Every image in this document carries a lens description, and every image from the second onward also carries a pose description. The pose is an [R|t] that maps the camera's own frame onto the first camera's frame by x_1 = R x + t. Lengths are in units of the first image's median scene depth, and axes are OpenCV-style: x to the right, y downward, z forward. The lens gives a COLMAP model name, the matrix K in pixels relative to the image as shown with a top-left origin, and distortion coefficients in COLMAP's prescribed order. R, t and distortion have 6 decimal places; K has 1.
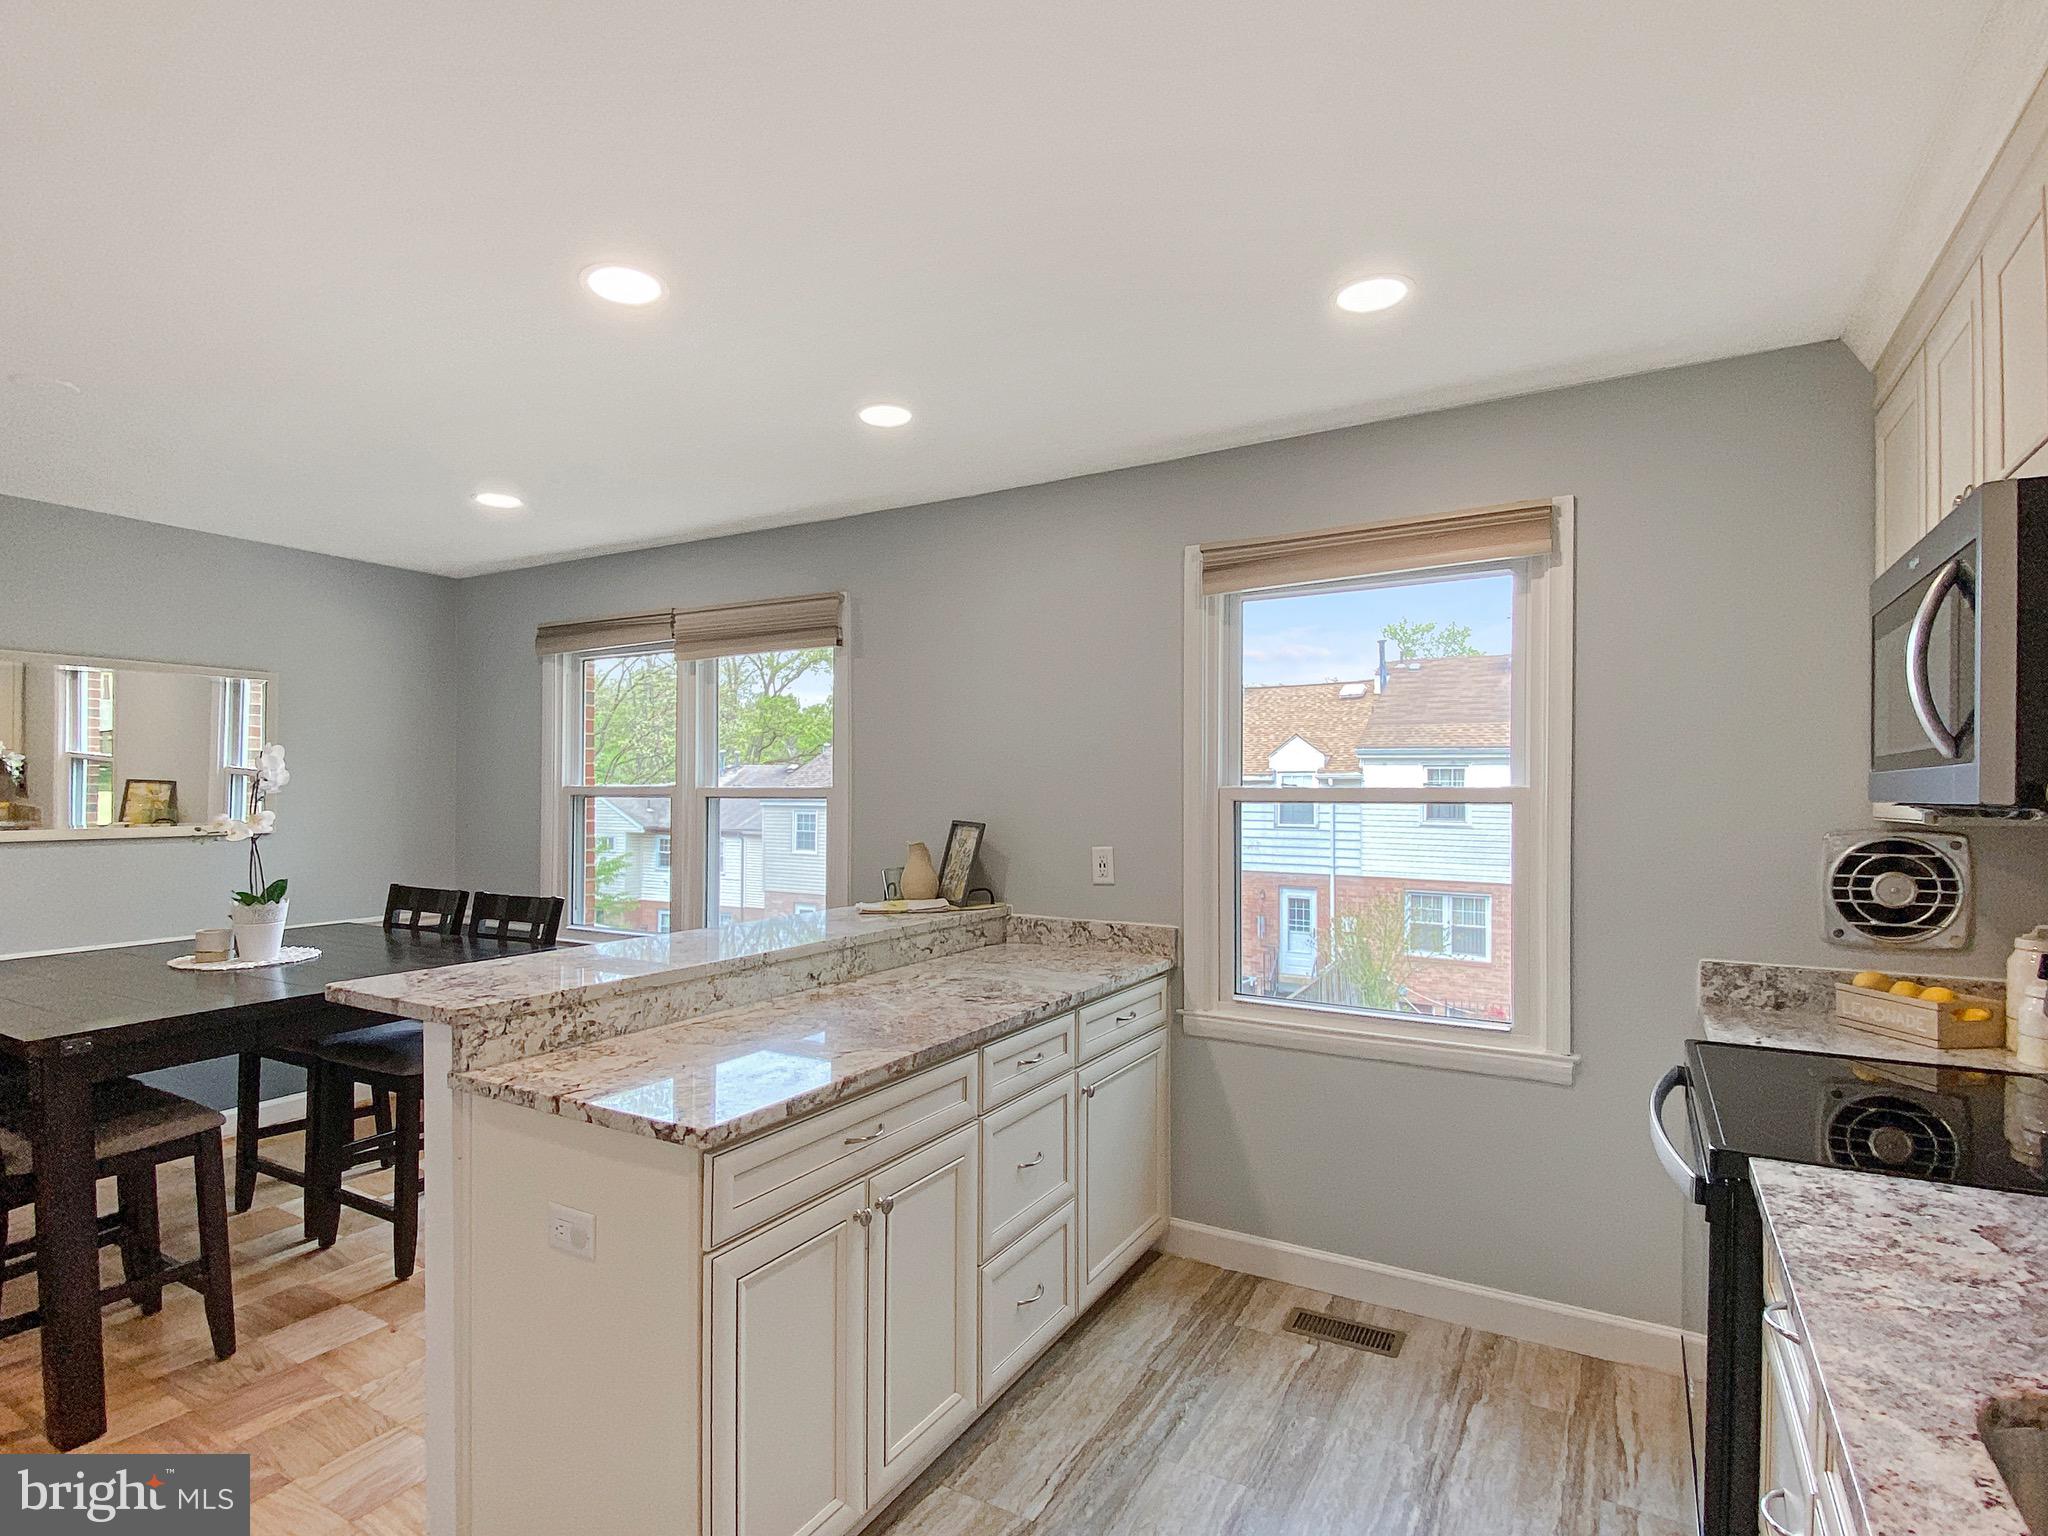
lens RADIAL K [[1033.5, 0, 1020.0], [0, 1033.5, 786.4], [0, 0, 1]] dist [-0.001560, -0.001920]
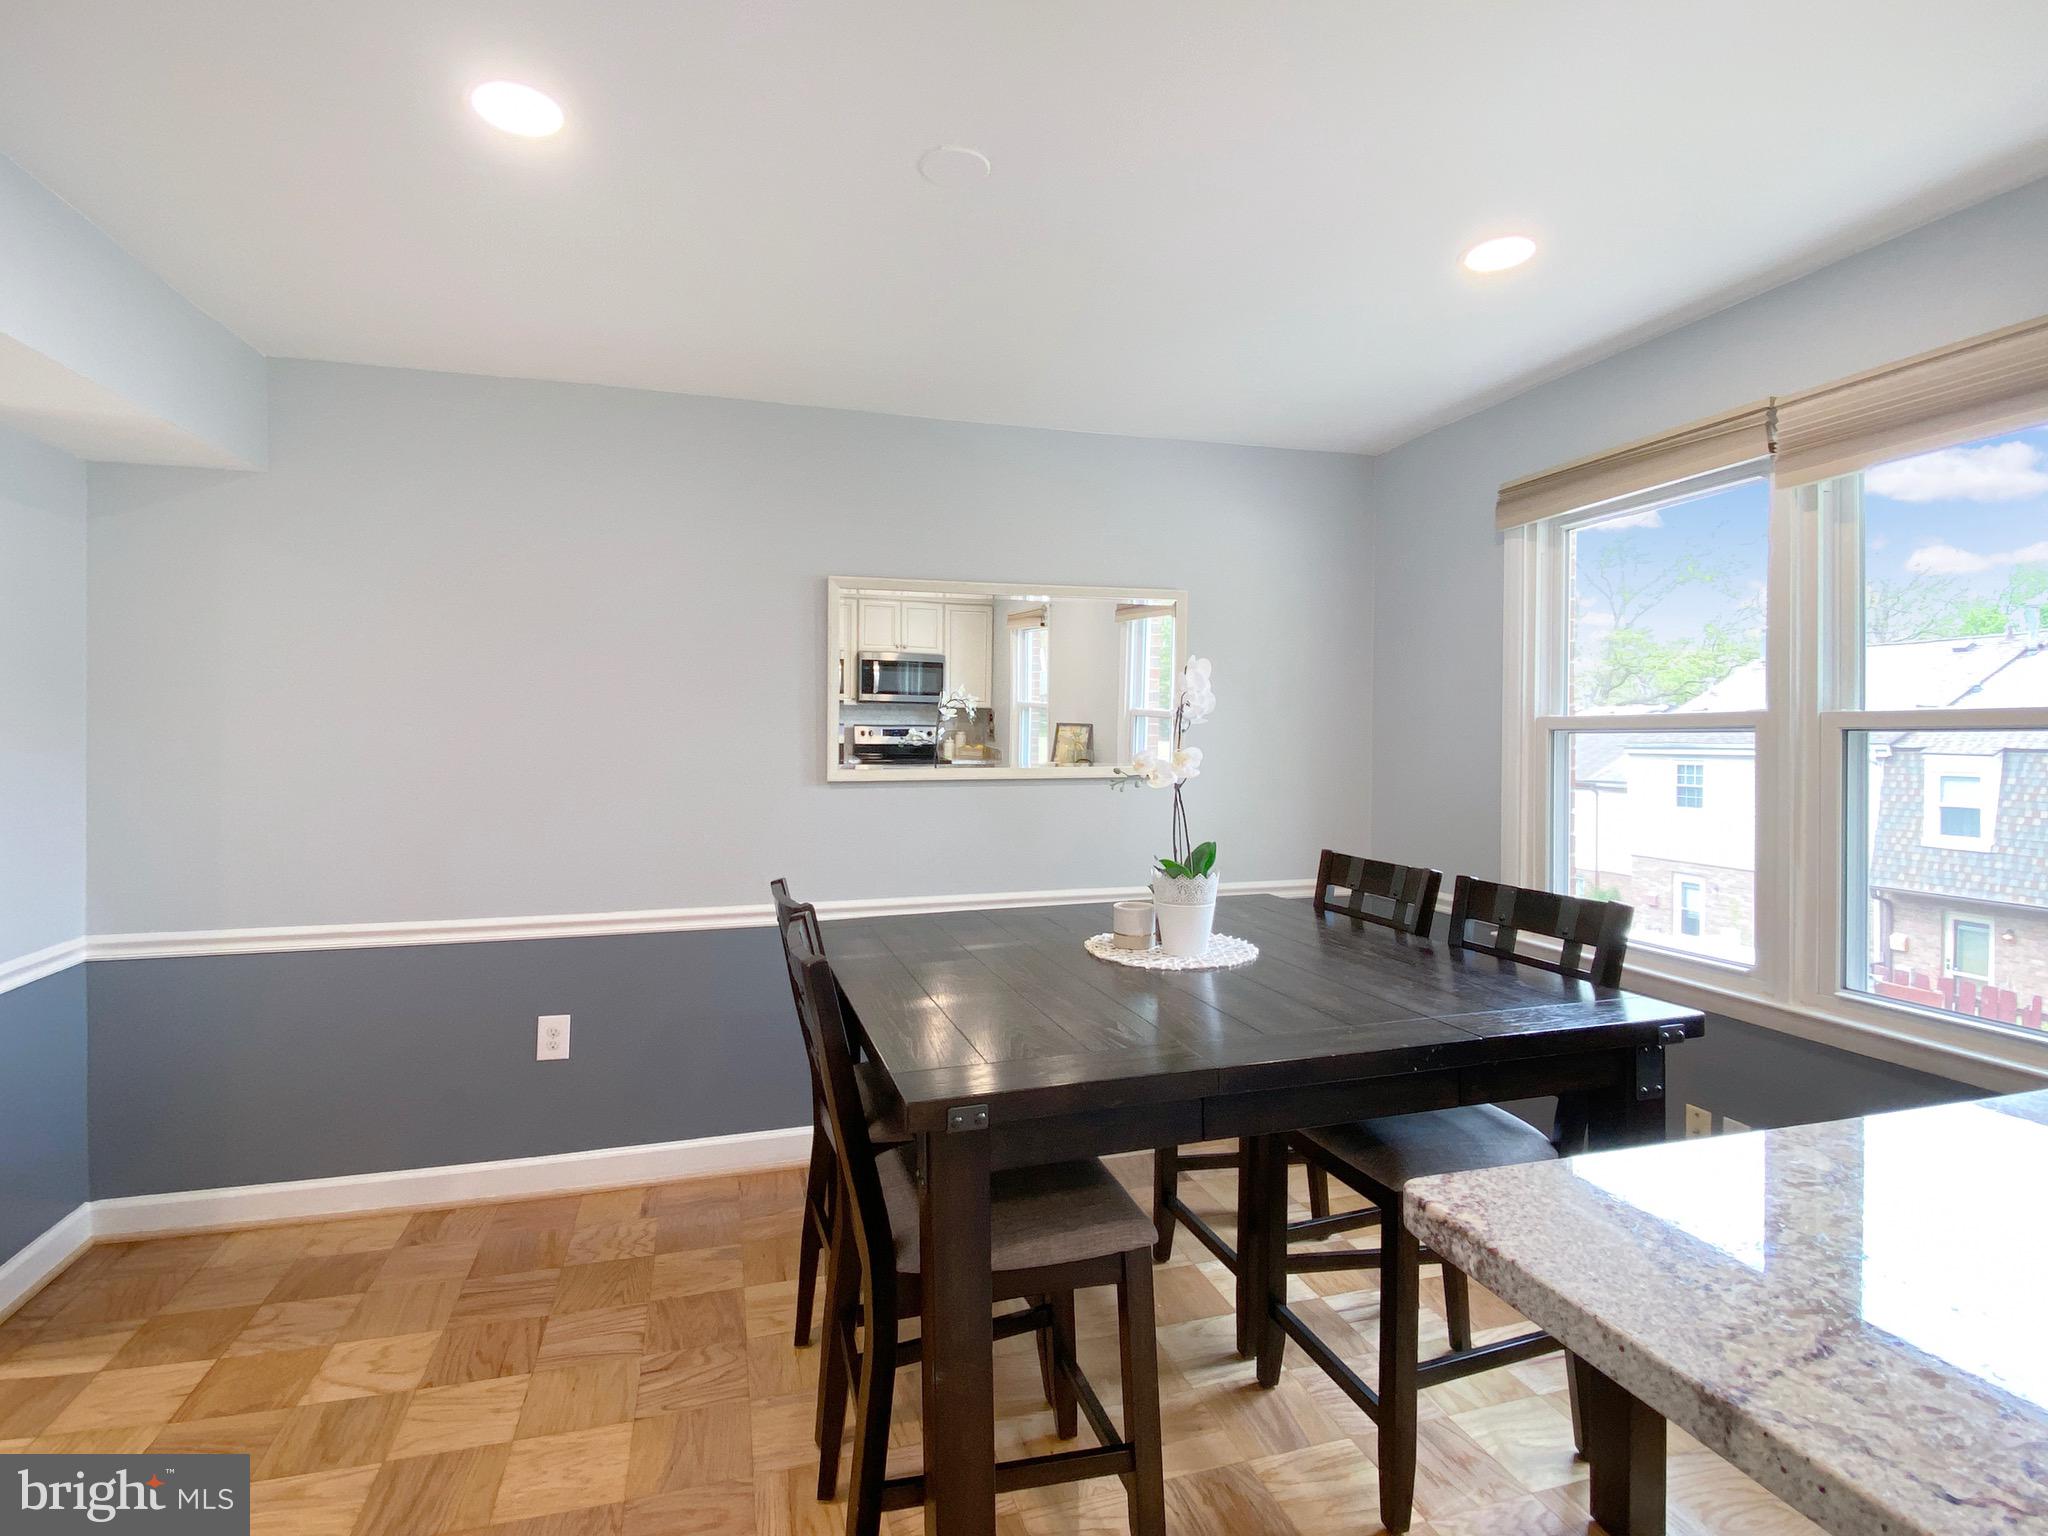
lens RADIAL K [[1033.5, 0, 1020.0], [0, 1033.5, 786.4], [0, 0, 1]] dist [-0.001560, -0.001920]
pose [[0.728103, 0.028203, -0.684887, -0.274983], [0.006387, 0.998831, 0.047922, 0.013349], [0.685438, -0.039267, 0.727072, 0.334290]]
